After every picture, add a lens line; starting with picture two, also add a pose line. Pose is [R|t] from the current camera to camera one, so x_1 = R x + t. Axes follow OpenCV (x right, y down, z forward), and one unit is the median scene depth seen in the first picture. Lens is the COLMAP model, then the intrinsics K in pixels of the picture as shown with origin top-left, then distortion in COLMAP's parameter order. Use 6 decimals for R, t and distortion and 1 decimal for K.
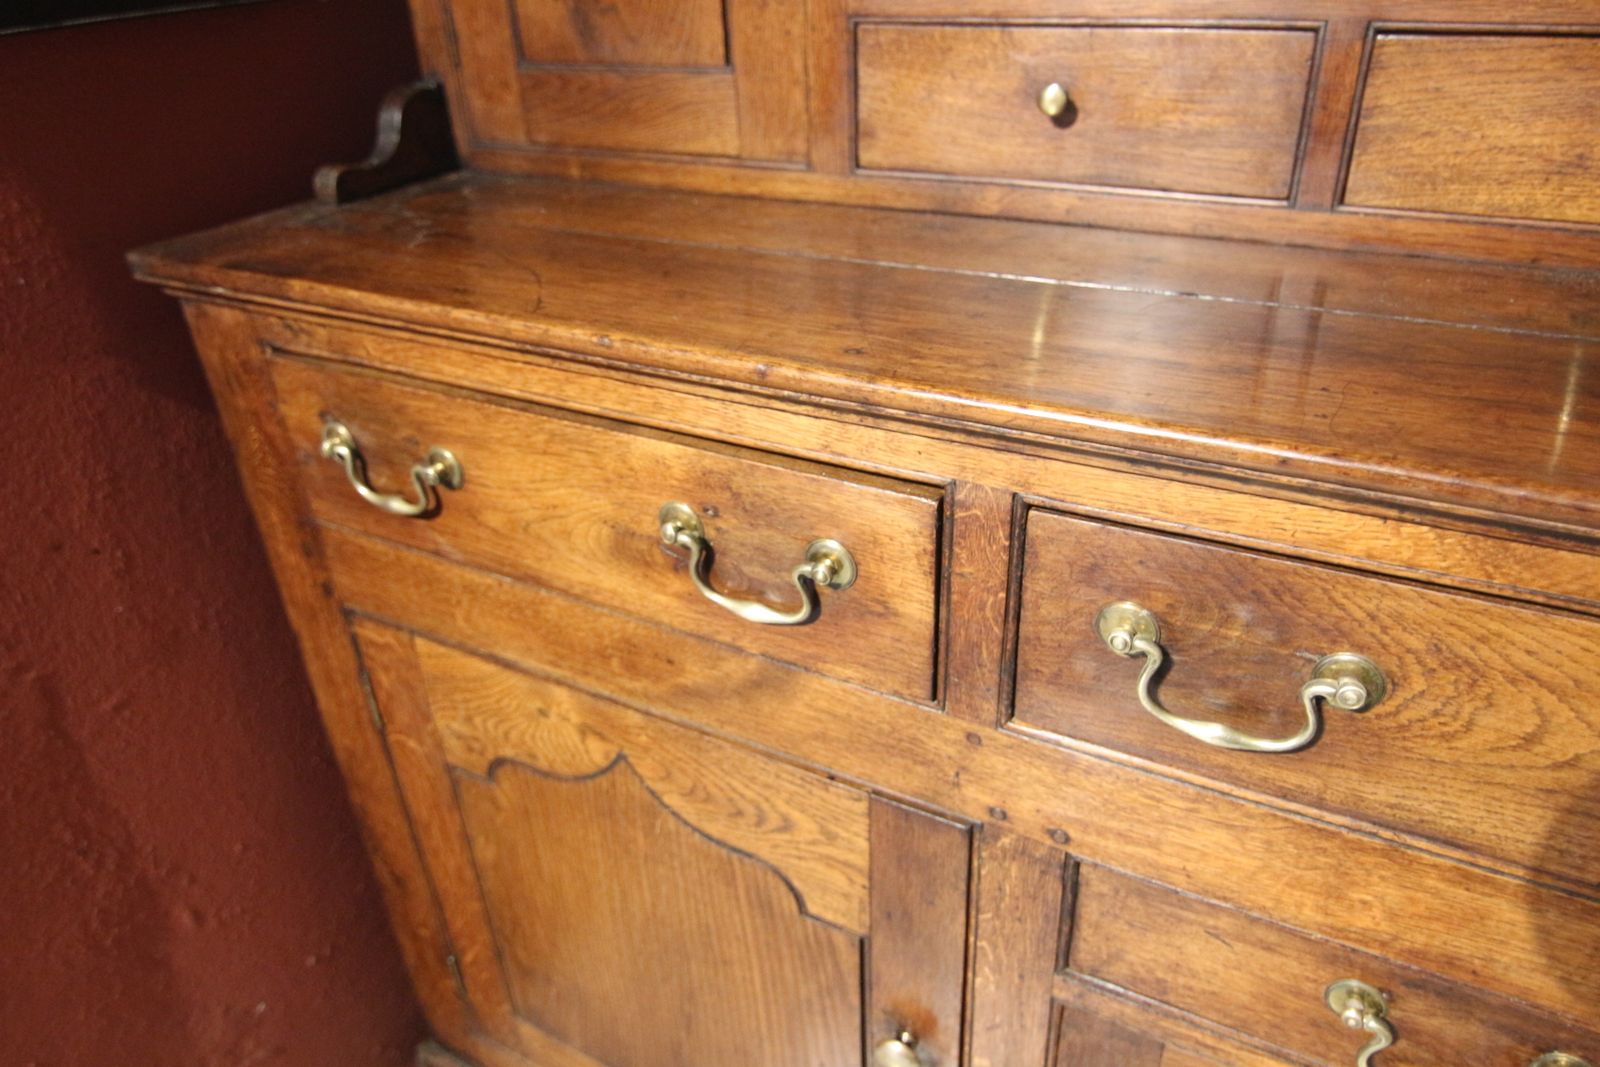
lens RADIAL K [[1096.7, 0, 806.6], [0, 1096.7, 522.3], [0, 0, 1]] dist [0.001375, -0.023368]
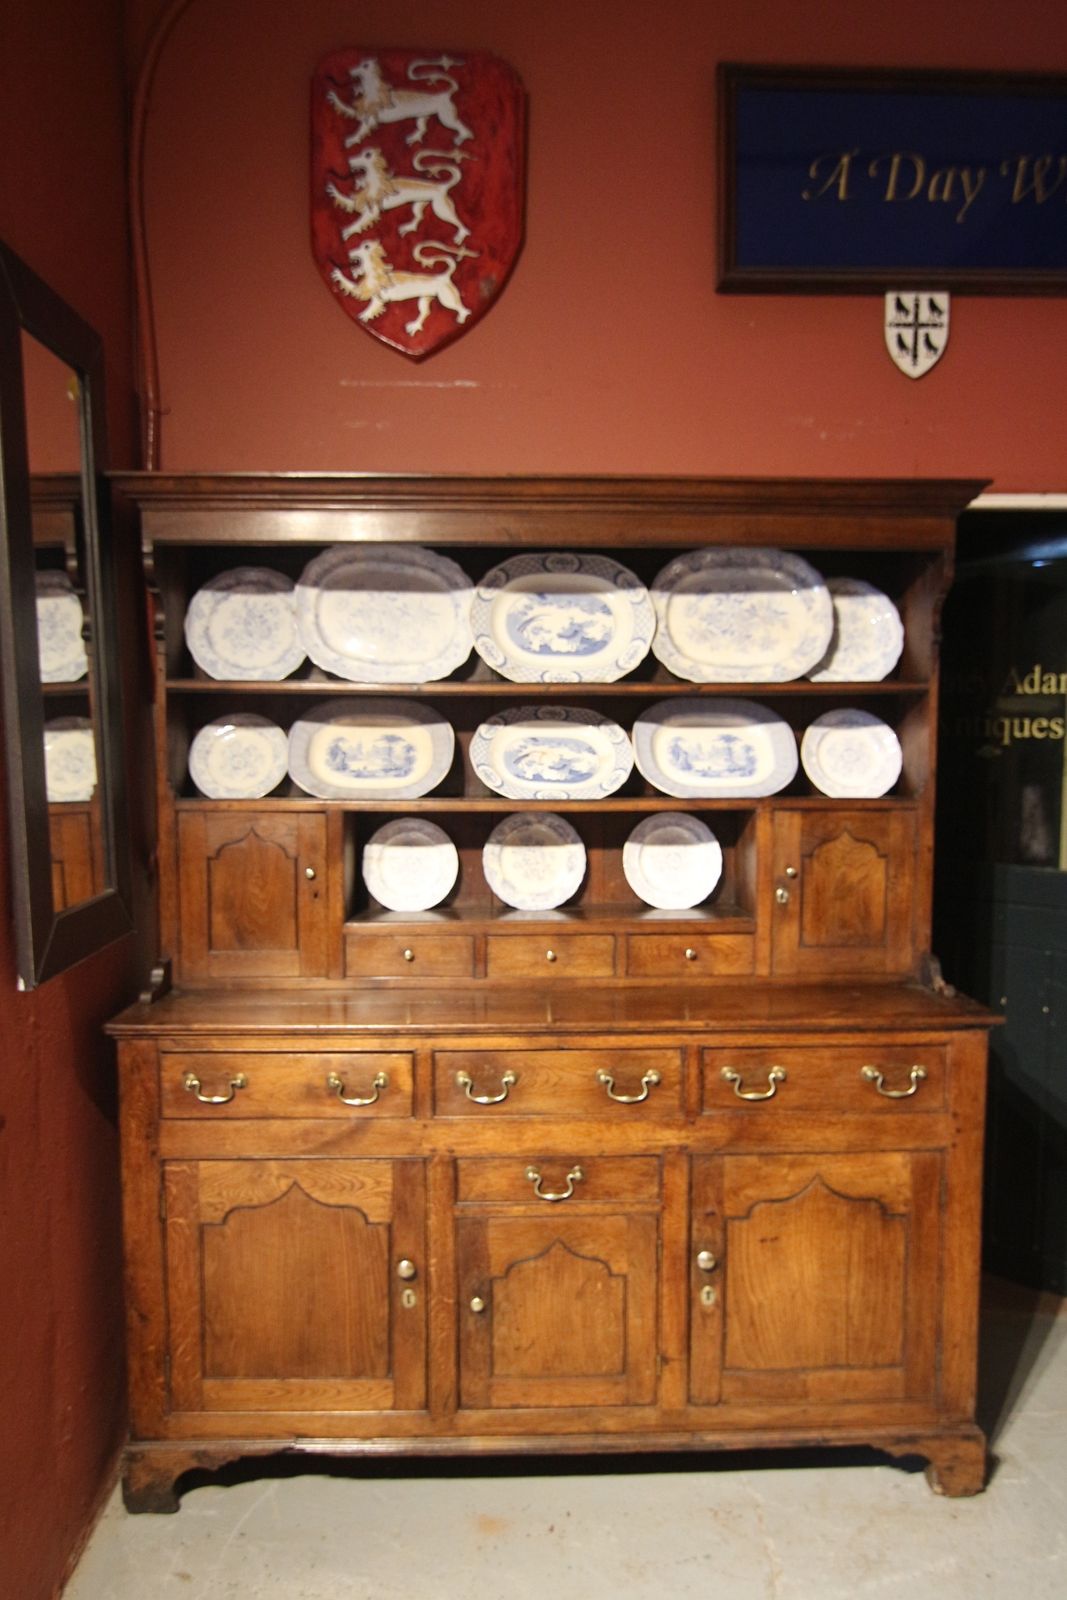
lens RADIAL K [[1203.1, 0, 553.3], [0, 1203.1, 794.6], [0, 0, 1]] dist [0.007317, -0.004047]
pose [[0.865671, 0.003785, 0.500599, -1.563451], [0.215446, 0.899813, -0.379367, 0.861984], [-0.451882, 0.436260, 0.778126, -2.928030]]
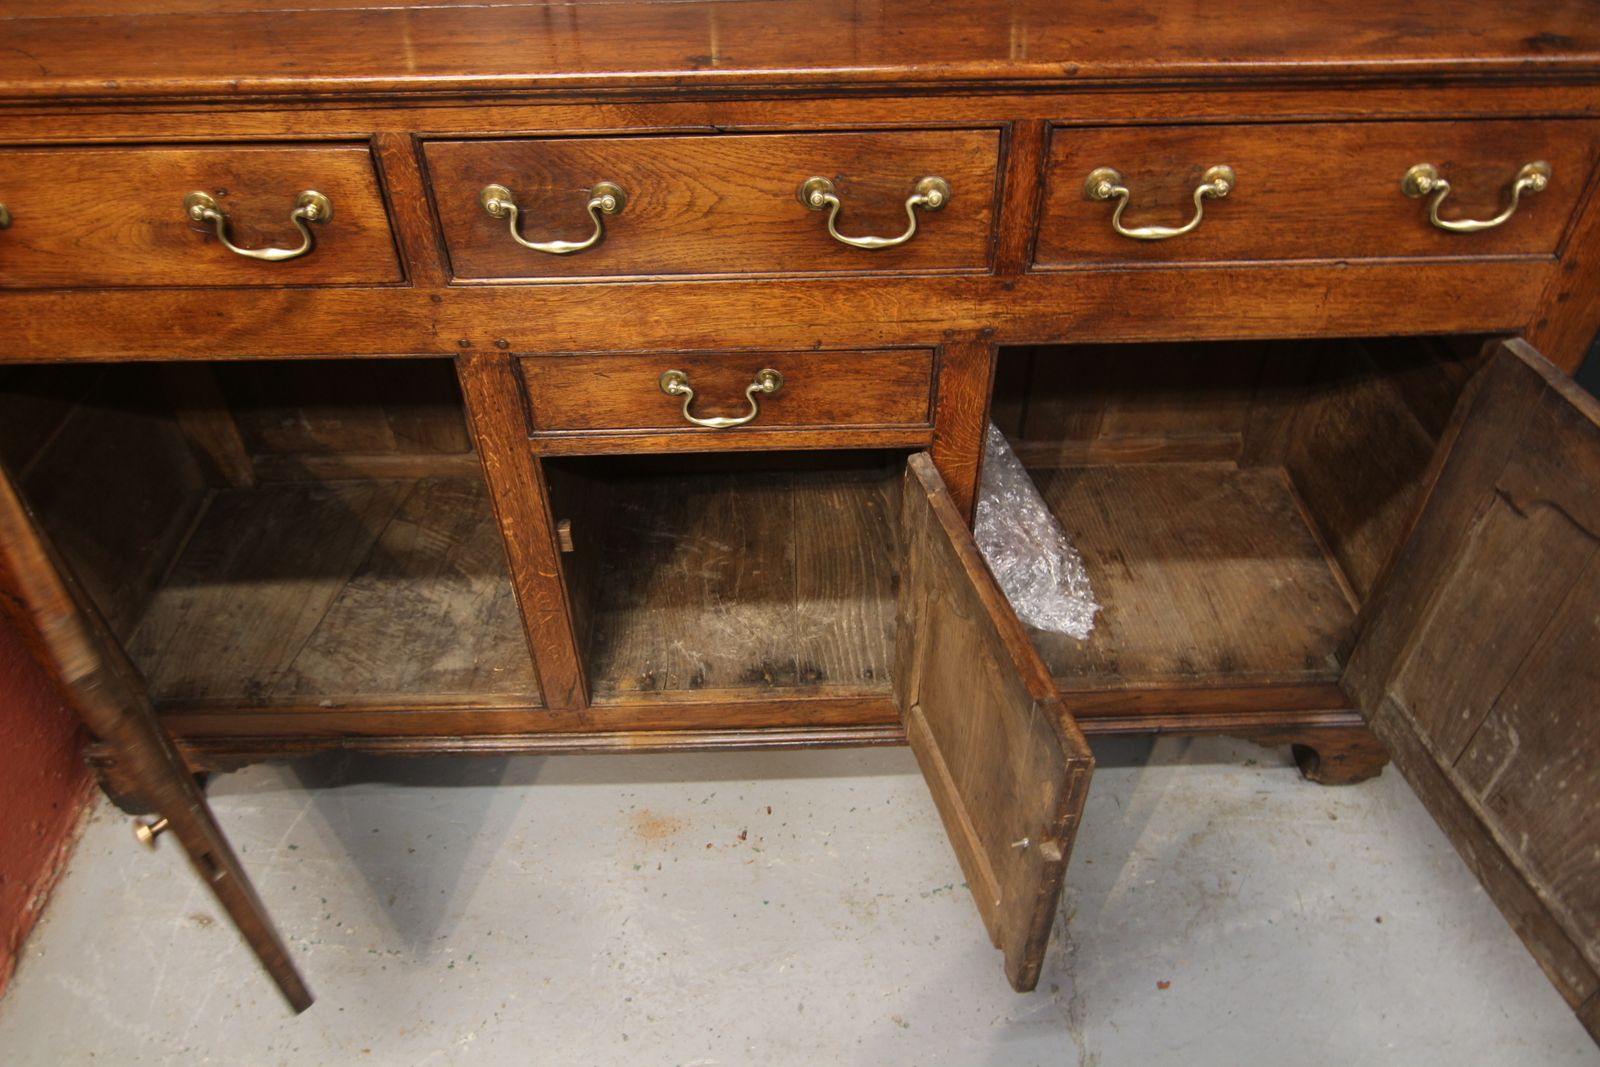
lens RADIAL K [[1121.5, 0, 809.2], [0, 1121.5, 530.0], [0, 0, 1]] dist [0.007338, -0.025969]
pose [[0.868725, -0.302724, 0.392015, -0.141688], [0.217956, 0.944376, 0.246270, 0.248487], [-0.444761, -0.128499, 0.886383, -0.885156]]
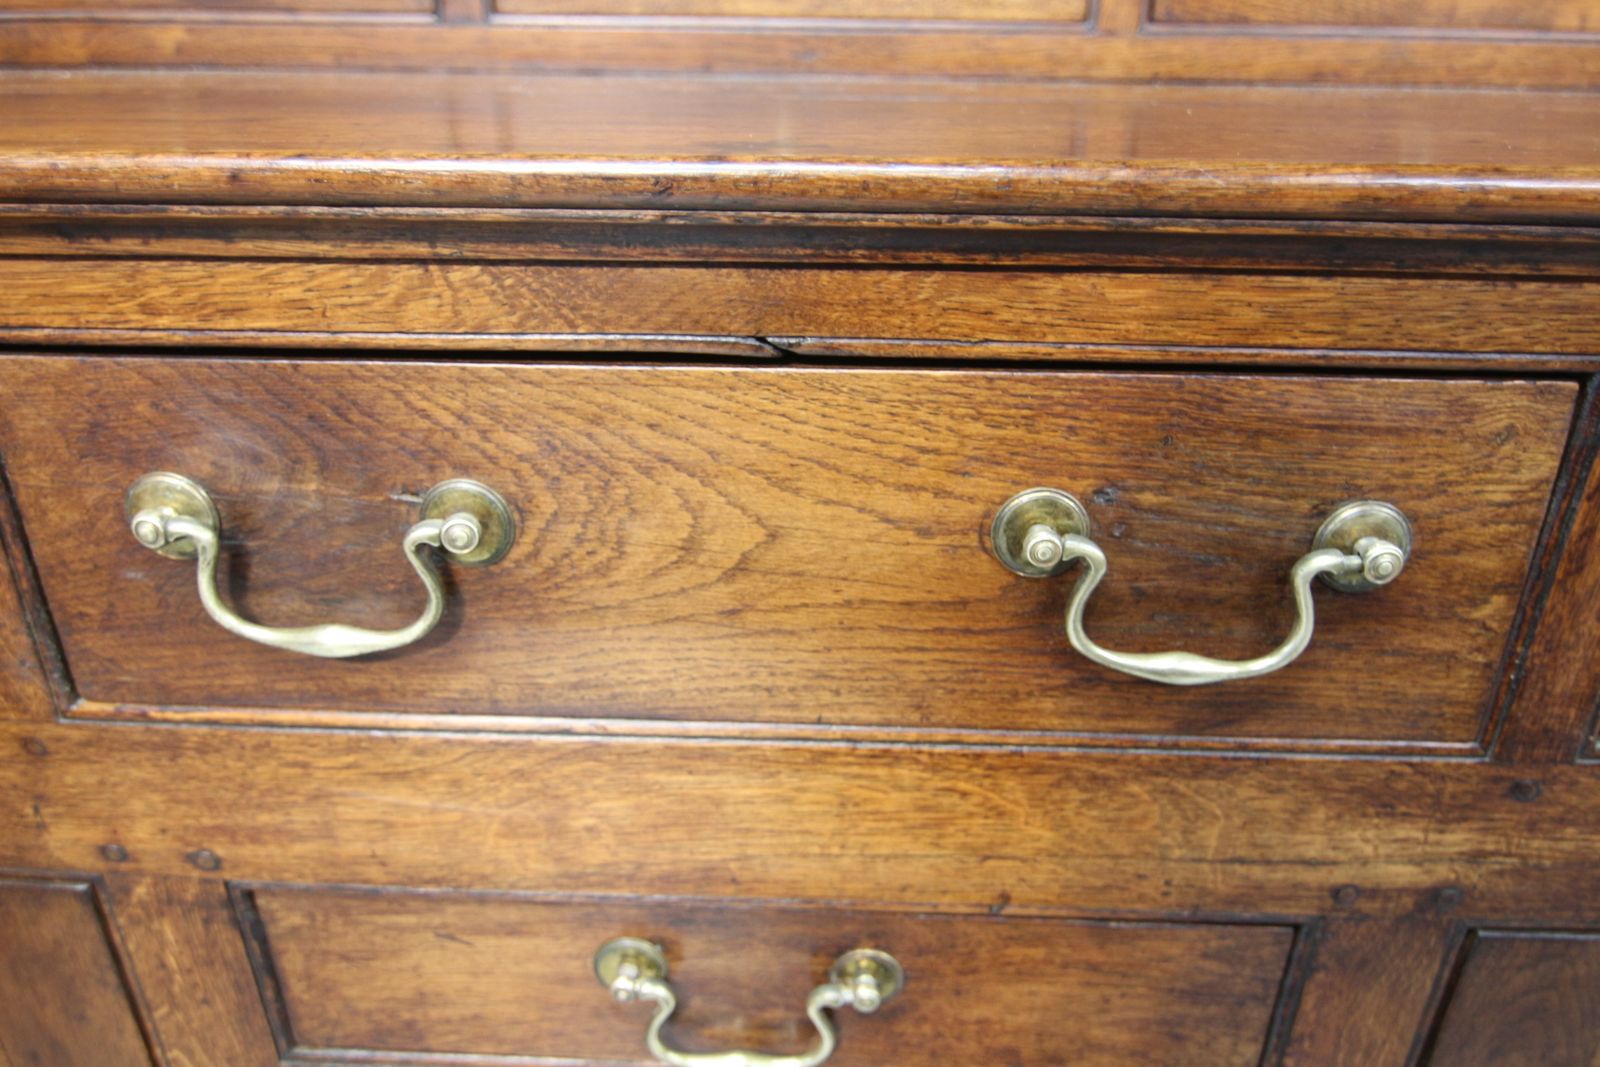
lens RADIAL K [[1121.5, 0, 809.2], [0, 1121.5, 530.0], [0, 0, 1]] dist [0.007338, -0.025969]
pose [[0.899409, -0.144031, 0.412697, 0.332968], [0.174338, 0.984008, -0.036523, 0.185806], [-0.400836, 0.104797, 0.910136, 0.195634]]
